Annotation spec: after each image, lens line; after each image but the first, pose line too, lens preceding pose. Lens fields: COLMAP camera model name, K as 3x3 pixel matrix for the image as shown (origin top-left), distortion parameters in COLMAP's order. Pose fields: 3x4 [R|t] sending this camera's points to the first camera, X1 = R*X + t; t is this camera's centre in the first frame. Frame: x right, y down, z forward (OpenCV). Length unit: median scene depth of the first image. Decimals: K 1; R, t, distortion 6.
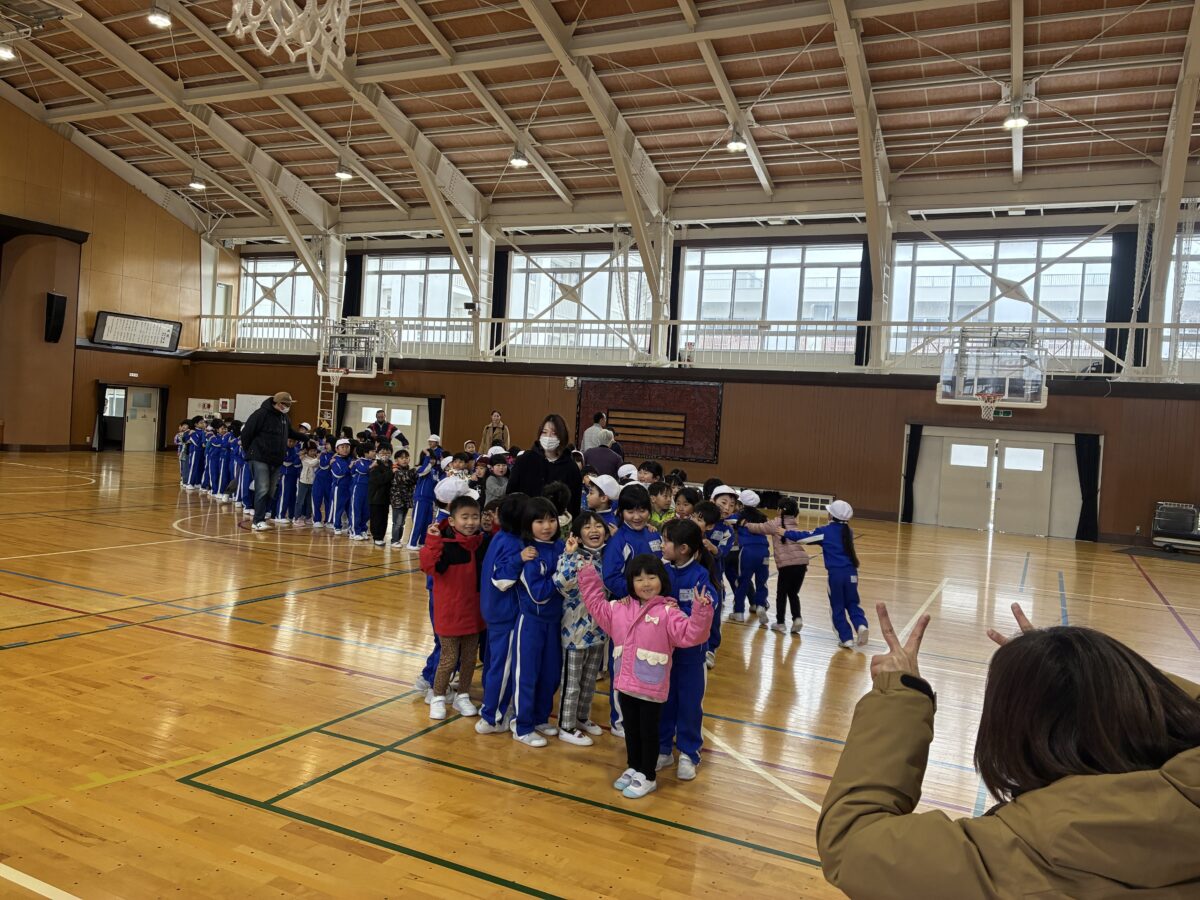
lens RADIAL K [[918.0, 0, 600.0], [0, 918.0, 450.0], [0, 0, 1]] dist [0.010631, 0.006028]
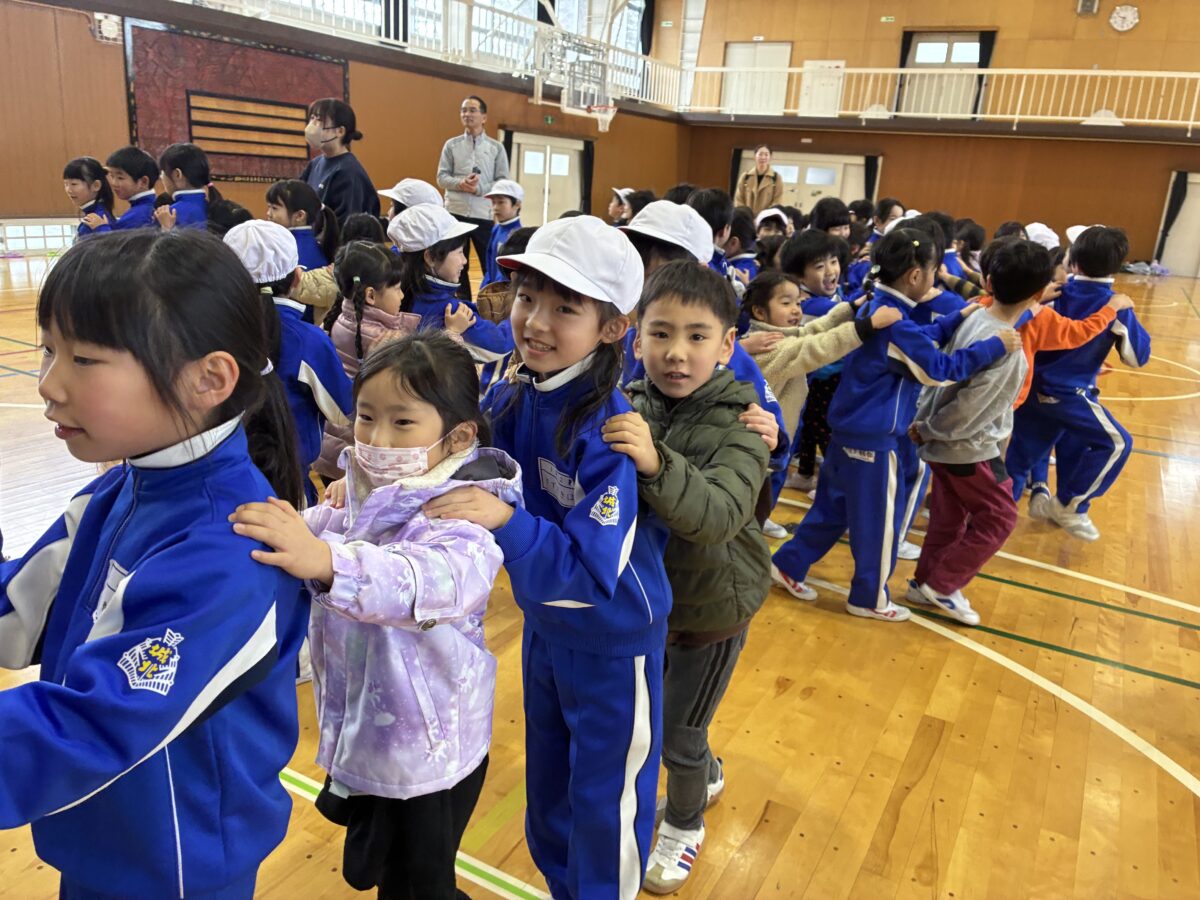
lens RADIAL K [[918.0, 0, 600.0], [0, 918.0, 450.0], [0, 0, 1]] dist [0.010631, 0.006028]
pose [[0.312685, -0.324078, 0.892861, -0.467162], [-0.019137, 0.937656, 0.347039, -0.039921], [-0.949664, -0.125601, 0.286989, 0.602220]]
